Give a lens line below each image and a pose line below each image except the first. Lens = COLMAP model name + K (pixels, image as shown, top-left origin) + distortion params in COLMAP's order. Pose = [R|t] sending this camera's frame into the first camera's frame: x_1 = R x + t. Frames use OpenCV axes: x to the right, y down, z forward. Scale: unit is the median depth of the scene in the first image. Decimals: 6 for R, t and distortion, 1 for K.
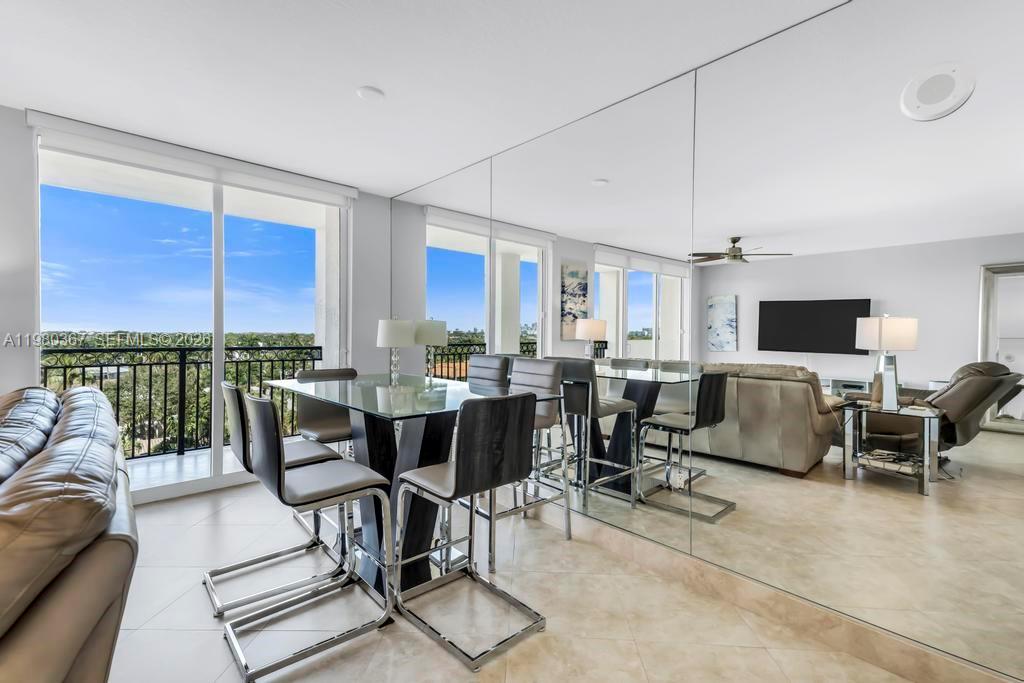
lens RADIAL K [[465.2, 0, 516.1], [0, 465.2, 338.9], [0, 0, 1]] dist [0.035868, -0.003365]
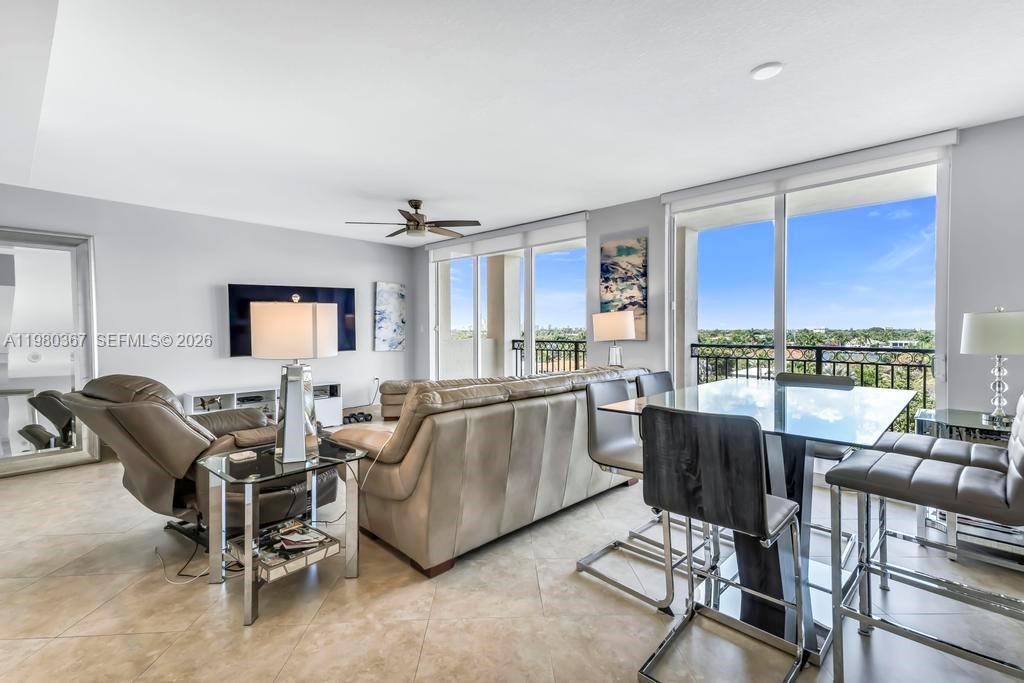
lens RADIAL K [[465.2, 0, 510.8], [0, 465.2, 336.2], [0, 0, 1]] dist [0.035868, -0.003365]
pose [[0.049710, 0.000397, -0.998764, 0.322390], [-0.007799, 0.999970, 0.000009, -0.000667], [0.998733, 0.007789, 0.049712, 0.266082]]
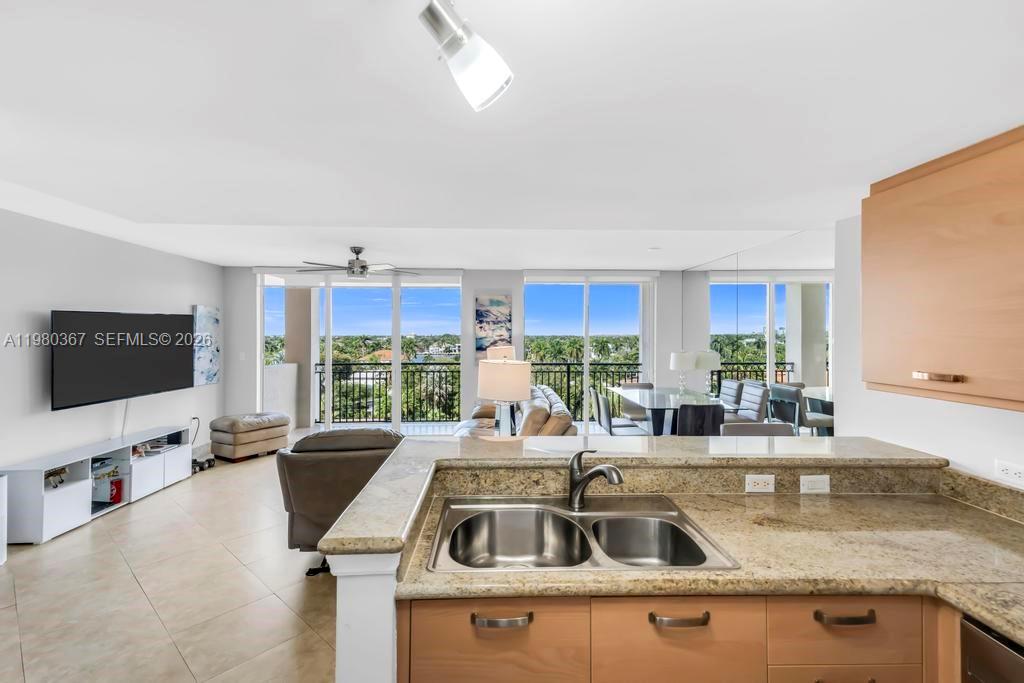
lens RADIAL K [[465.2, 0, 502.4], [0, 465.2, 331.3], [0, 0, 1]] dist [0.035868, -0.003365]
pose [[0.748956, -0.016146, -0.662423, 0.288164], [0.002198, 0.999758, -0.021883, -0.068957], [0.662616, 0.014934, 0.748811, -0.504039]]
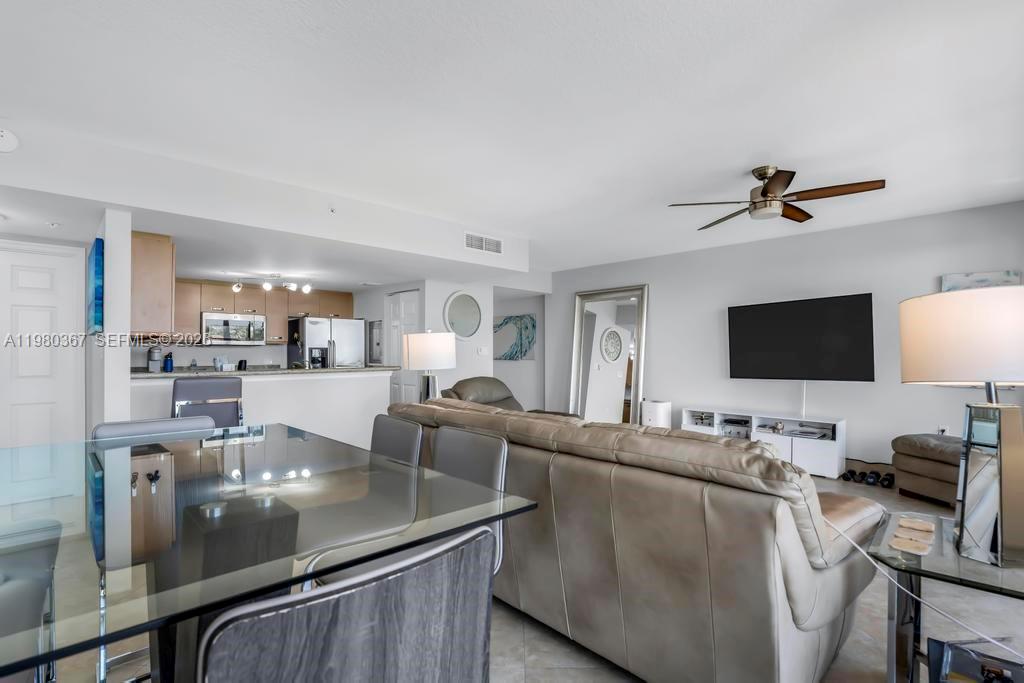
lens RADIAL K [[485.2, 0, 526.5], [0, 485.2, 351.3], [0, 0, 1]] dist [-0.024204, 0.003367]
pose [[-0.998951, -0.018181, -0.042029, -0.318944], [-0.018312, 0.999829, 0.002732, -0.007563], [0.041972, 0.003499, -0.999113, 0.837434]]
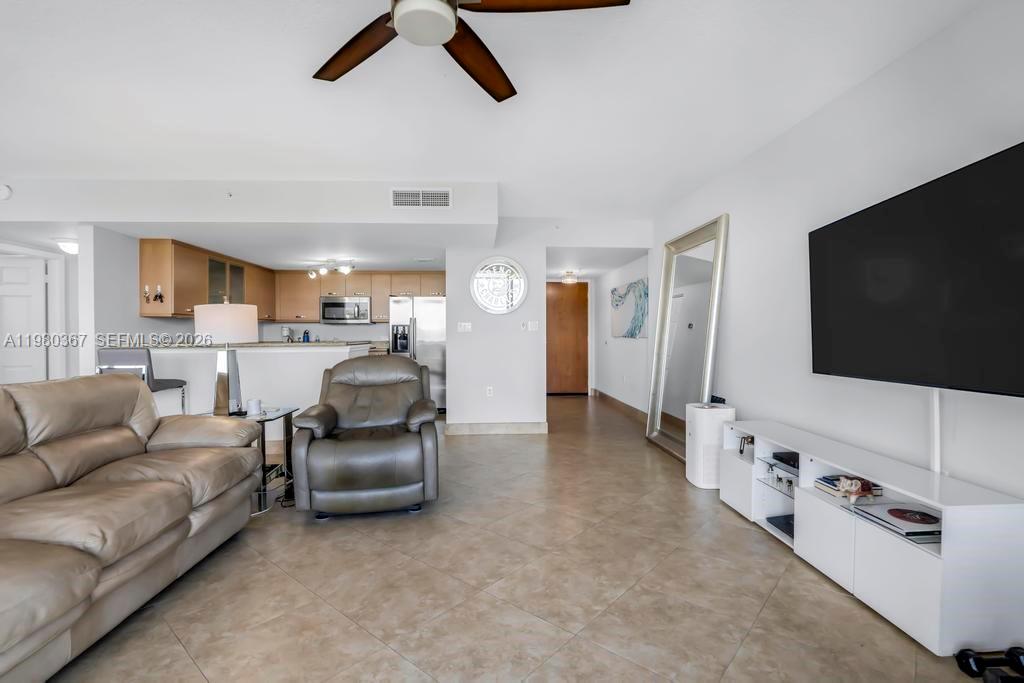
lens RADIAL K [[485.2, 0, 507.9], [0, 485.2, 339.2], [0, 0, 1]] dist [-0.024204, 0.003367]
pose [[-0.771312, -0.024176, 0.635998, -1.003439], [-0.006933, 0.999538, 0.029586, -0.005143], [-0.636420, 0.018411, -0.771123, 0.339114]]
